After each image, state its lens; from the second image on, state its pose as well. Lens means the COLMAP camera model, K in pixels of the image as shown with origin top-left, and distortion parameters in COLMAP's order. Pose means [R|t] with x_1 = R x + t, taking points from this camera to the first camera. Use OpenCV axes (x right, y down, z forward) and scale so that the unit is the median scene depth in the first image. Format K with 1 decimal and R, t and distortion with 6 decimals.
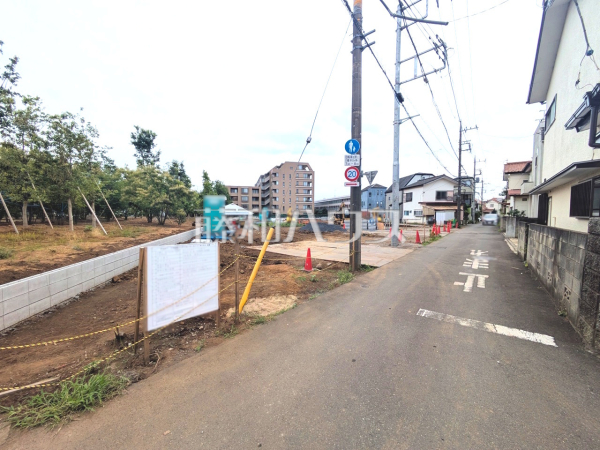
lens RADIAL K [[238.0, 0, 296.9], [0, 238.0, 223.3], [0, 0, 1]] dist [-0.001271, 0.002535]
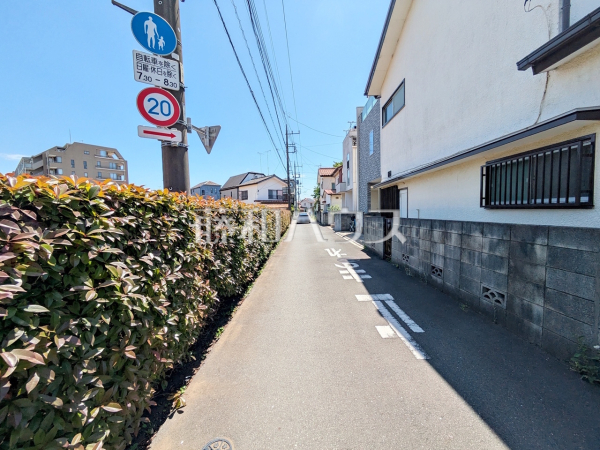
lens RADIAL K [[238.0, 0, 300.9], [0, 238.0, 223.7], [0, 0, 1]] dist [-0.001271, 0.002535]
pose [[0.774536, -0.054457, 0.630181, 0.033252], [0.052037, 0.998396, 0.022320, -0.003106], [-0.630385, 0.015505, 0.776127, 0.119239]]
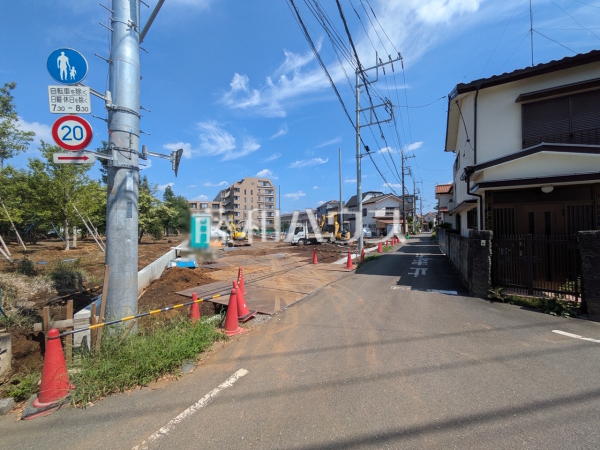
lens RADIAL K [[238.0, 0, 300.0], [0, 238.0, 224.9], [0, 0, 1]] dist [-0.001271, 0.002535]
pose [[0.982186, -0.014025, 0.187389, -0.052745], [0.024131, 0.998368, -0.051758, 0.000410], [-0.186358, 0.055357, 0.980921, -0.067543]]
